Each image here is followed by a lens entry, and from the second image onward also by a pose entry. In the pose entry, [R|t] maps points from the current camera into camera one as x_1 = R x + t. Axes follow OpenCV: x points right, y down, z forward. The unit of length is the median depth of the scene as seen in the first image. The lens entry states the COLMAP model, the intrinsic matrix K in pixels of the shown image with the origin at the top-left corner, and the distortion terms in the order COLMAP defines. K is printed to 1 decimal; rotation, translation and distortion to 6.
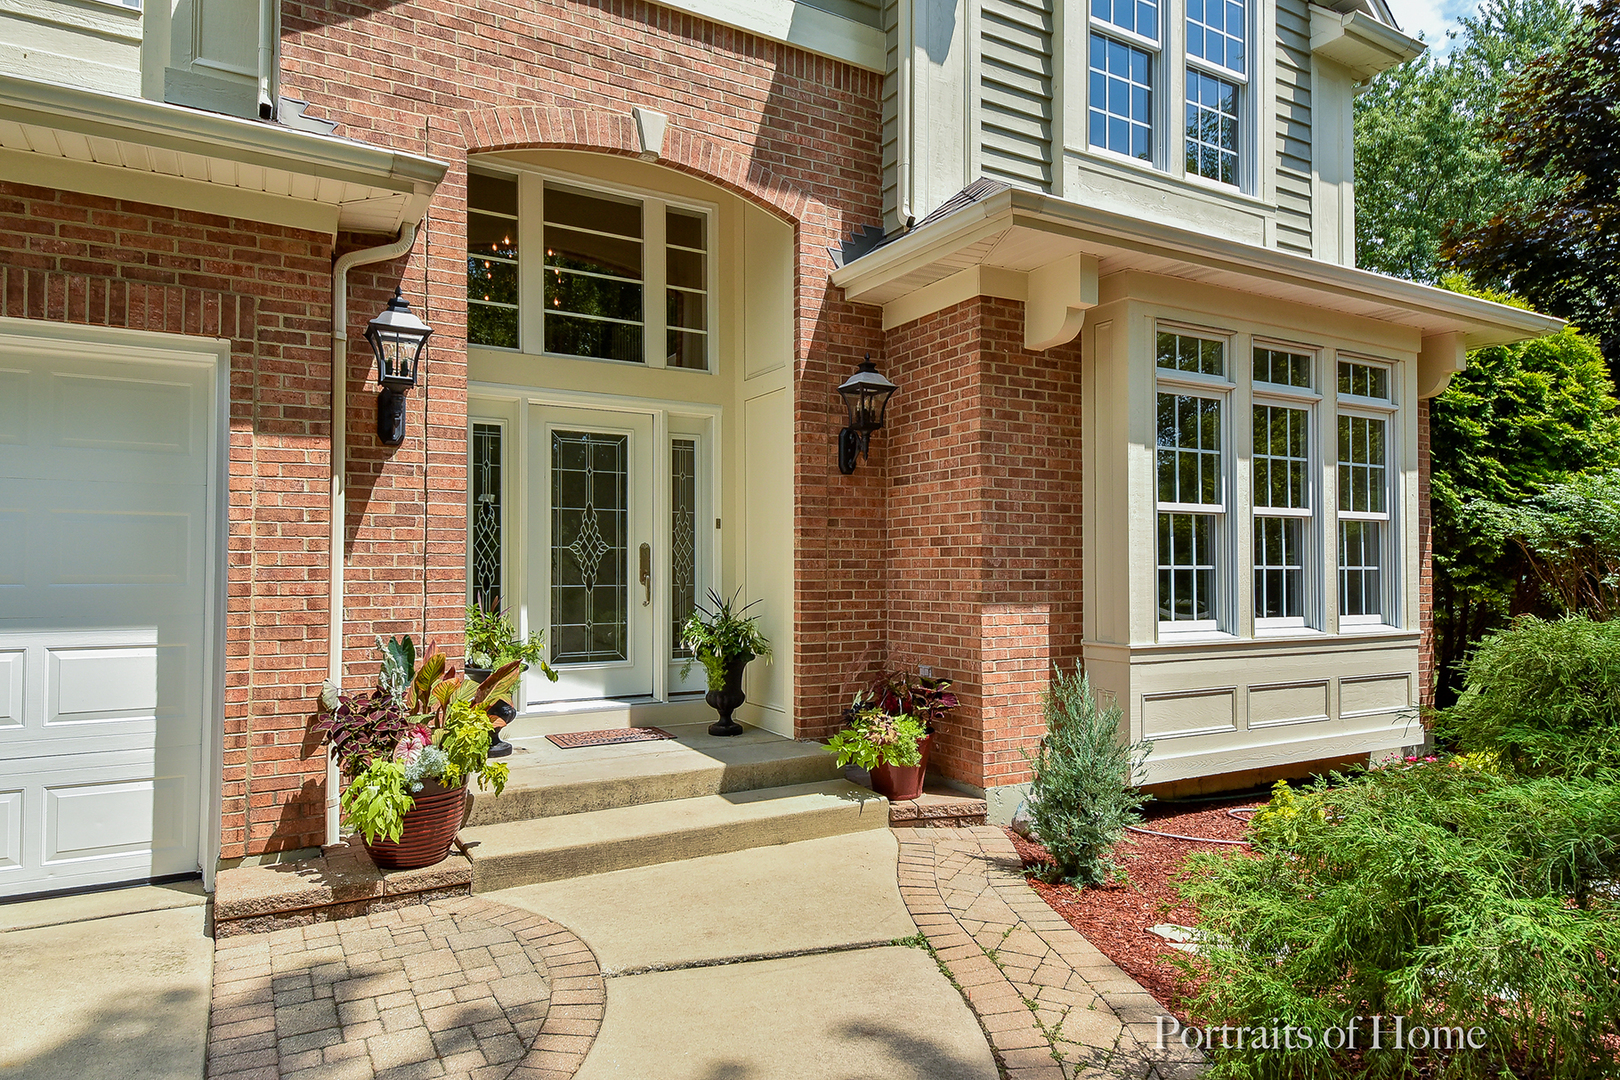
lens RADIAL K [[975.7, 0, 816.2], [0, 975.7, 548.5], [0, 0, 1]] dist [0.033422, -0.000586]
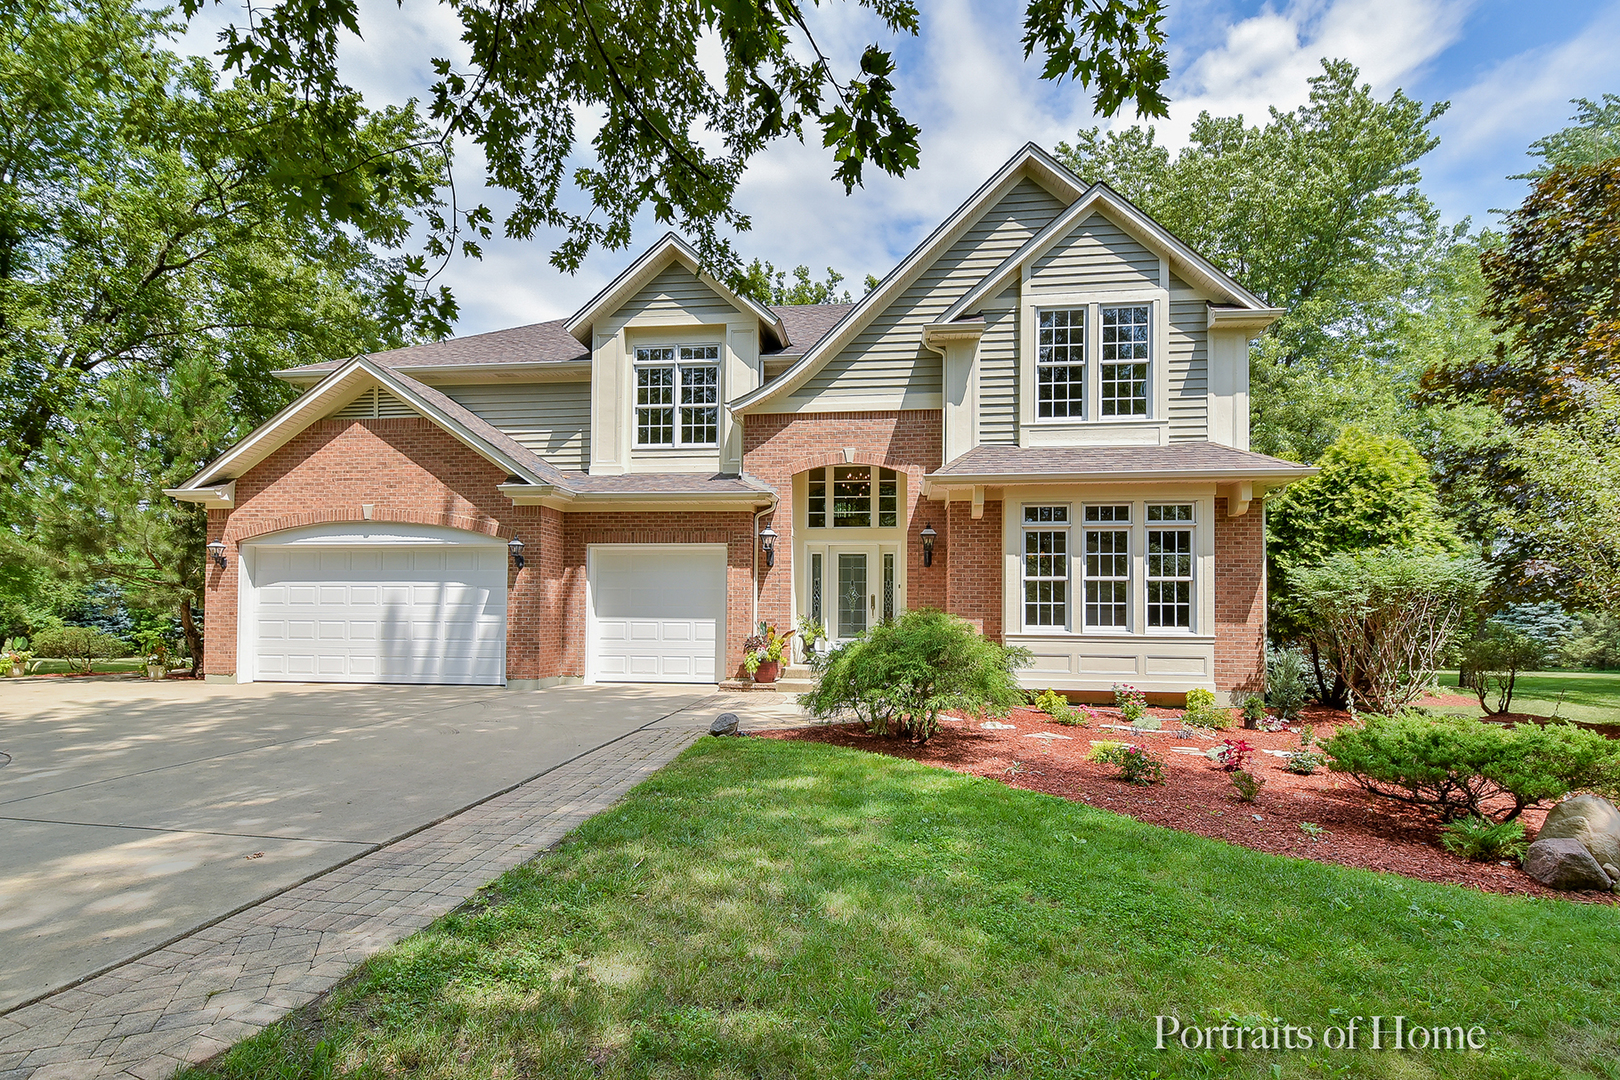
lens RADIAL K [[863.1, 0, 810.1], [0, 863.1, 585.0], [0, 0, 1]] dist [0.001065, -0.000123]
pose [[0.776821, -0.012164, -0.629603, 1.247343], [0.008226, 0.999924, -0.009168, -0.010665], [0.629667, 0.001943, 0.776863, -0.991806]]
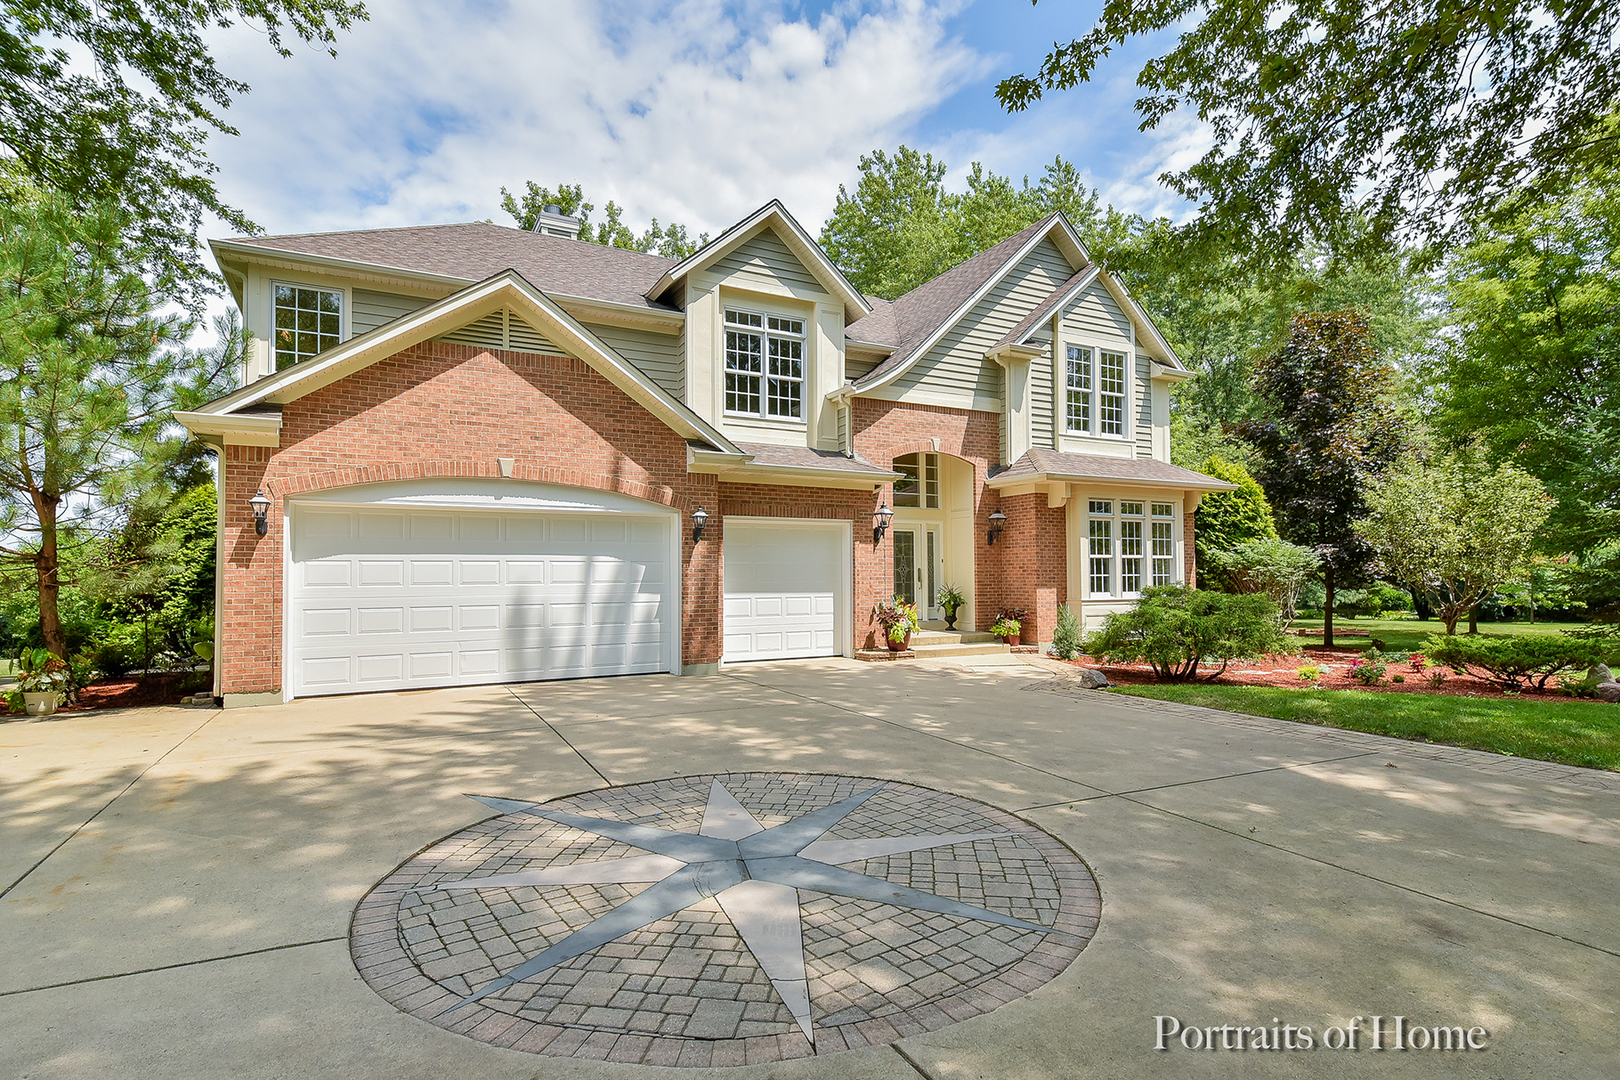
lens RADIAL K [[981.1, 0, 834.7], [0, 981.1, 534.1], [0, 0, 1]] dist [0.027446, 0.000382]
pose [[0.999448, -0.003720, 0.033009, -0.565186], [0.004388, 0.999787, -0.020183, -0.052127], [-0.032926, 0.020317, 0.999251, -2.090603]]
